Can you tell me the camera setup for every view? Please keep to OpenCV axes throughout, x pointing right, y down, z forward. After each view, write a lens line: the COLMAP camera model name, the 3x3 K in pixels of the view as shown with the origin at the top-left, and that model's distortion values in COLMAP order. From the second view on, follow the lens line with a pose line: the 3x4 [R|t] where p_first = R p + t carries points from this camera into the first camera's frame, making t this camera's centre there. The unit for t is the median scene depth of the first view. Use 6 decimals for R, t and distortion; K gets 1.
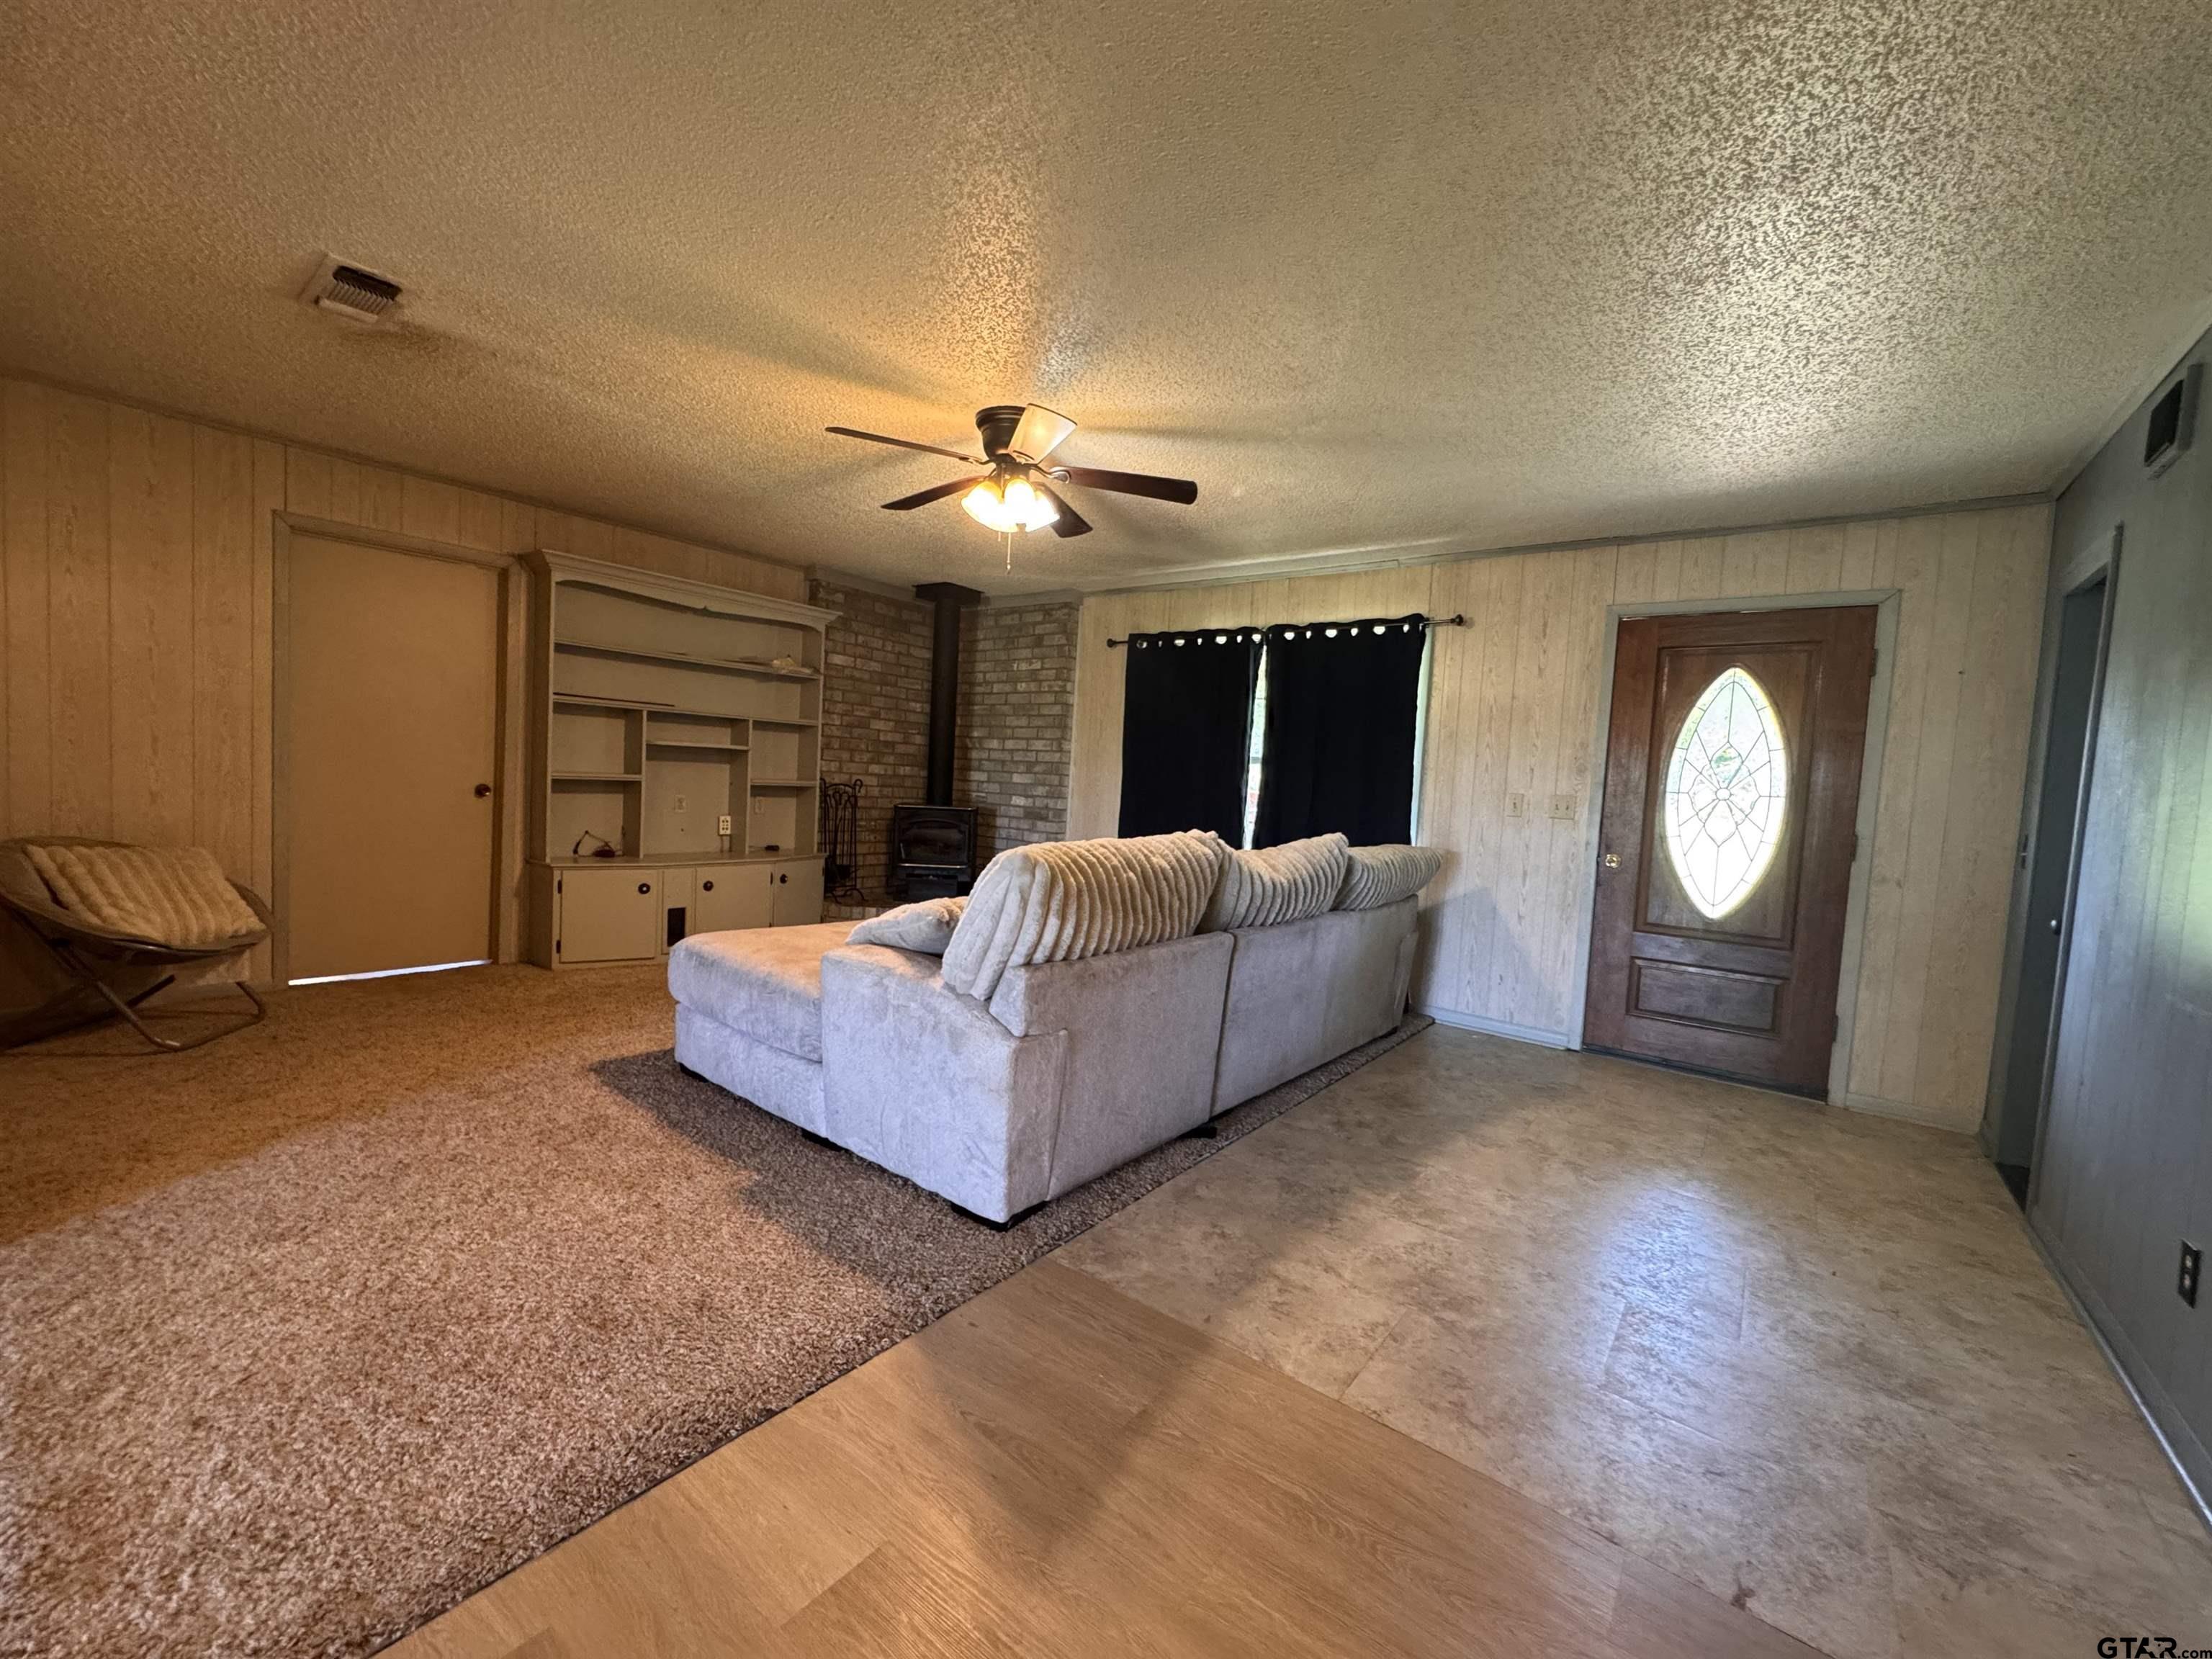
lens RADIAL K [[886.8, 0, 1101.6], [0, 886.8, 833.1], [0, 0, 1]] dist [-0.000977, -0.000377]
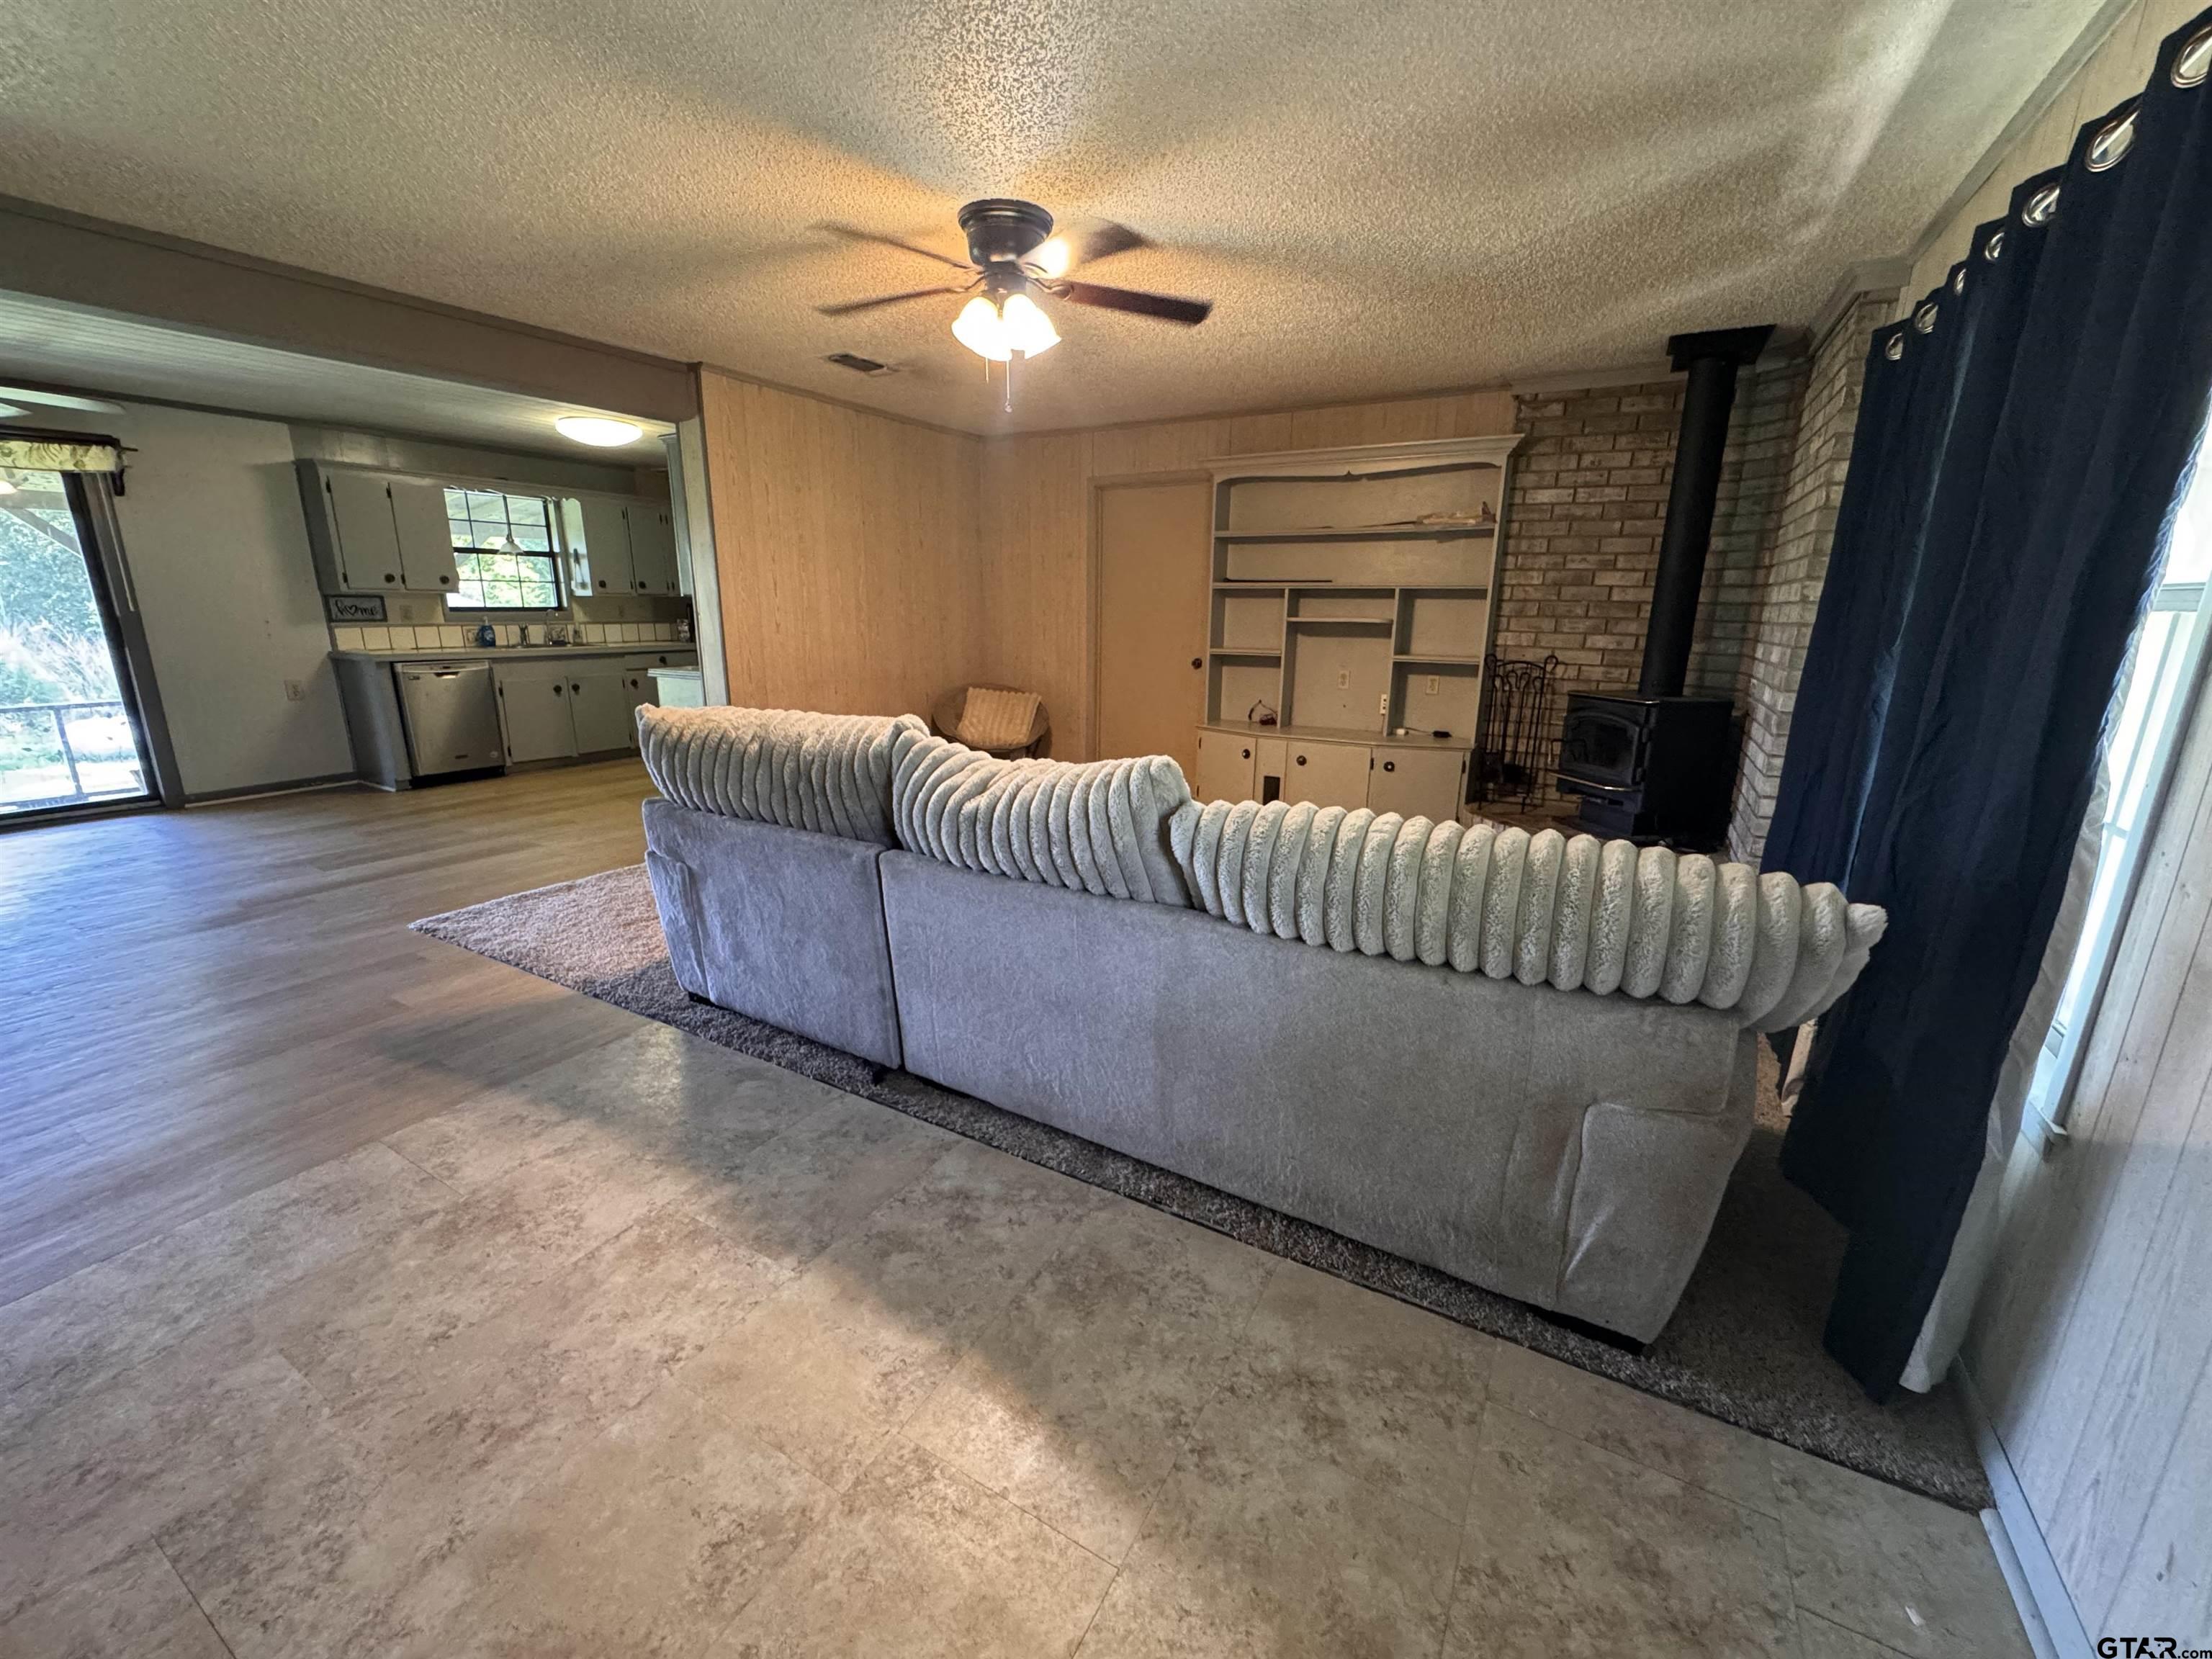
lens RADIAL K [[885.5, 0, 1106.0], [0, 885.5, 829.5], [0, 0, 1]] dist [-0.002027, -0.000111]
pose [[0.135032, 0.189573, -0.972537, 0.574561], [-0.064758, 0.981117, 0.182254, -0.036538], [0.988723, 0.038369, 0.144759, 0.675589]]
